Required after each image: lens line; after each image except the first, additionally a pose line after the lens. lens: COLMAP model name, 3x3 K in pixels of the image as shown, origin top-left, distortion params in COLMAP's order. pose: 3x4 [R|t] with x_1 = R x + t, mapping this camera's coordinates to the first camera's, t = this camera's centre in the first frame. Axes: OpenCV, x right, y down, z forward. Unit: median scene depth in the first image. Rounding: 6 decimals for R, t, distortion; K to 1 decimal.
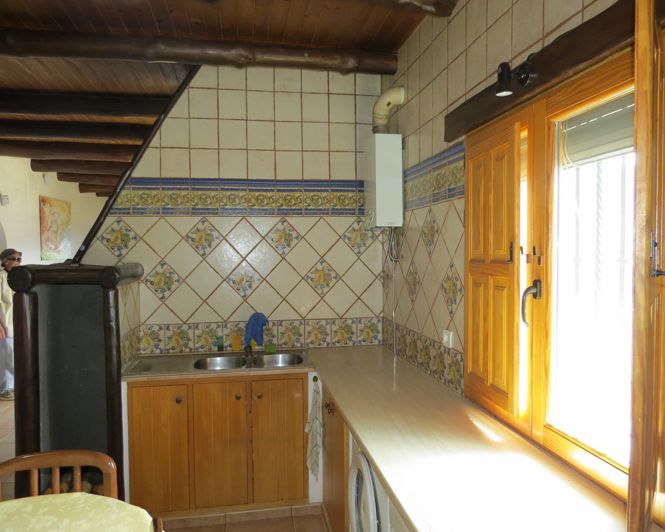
lens RADIAL K [[493.4, 0, 332.5], [0, 493.4, 266.0], [0, 0, 1]] dist [-0.051574, 0.053849]
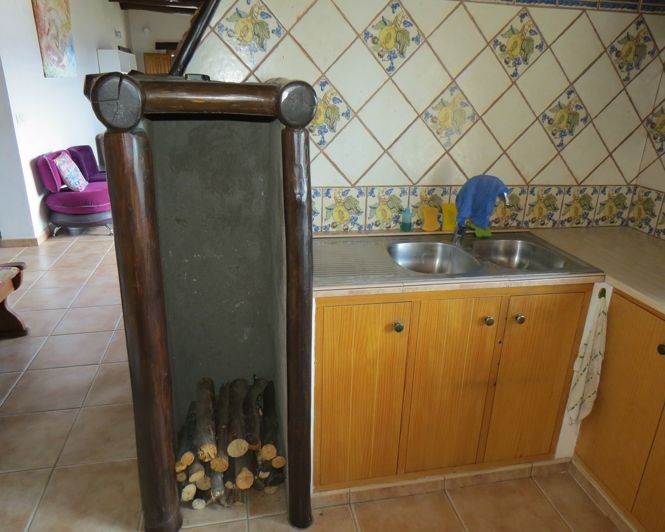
lens RADIAL K [[493.4, 0, 332.5], [0, 493.4, 266.0], [0, 0, 1]] dist [-0.051574, 0.053849]
pose [[0.999041, 0.031770, 0.030132, -0.338280], [-0.039721, 0.947141, 0.318350, 0.015475], [-0.018425, -0.319241, 0.947494, 0.377614]]
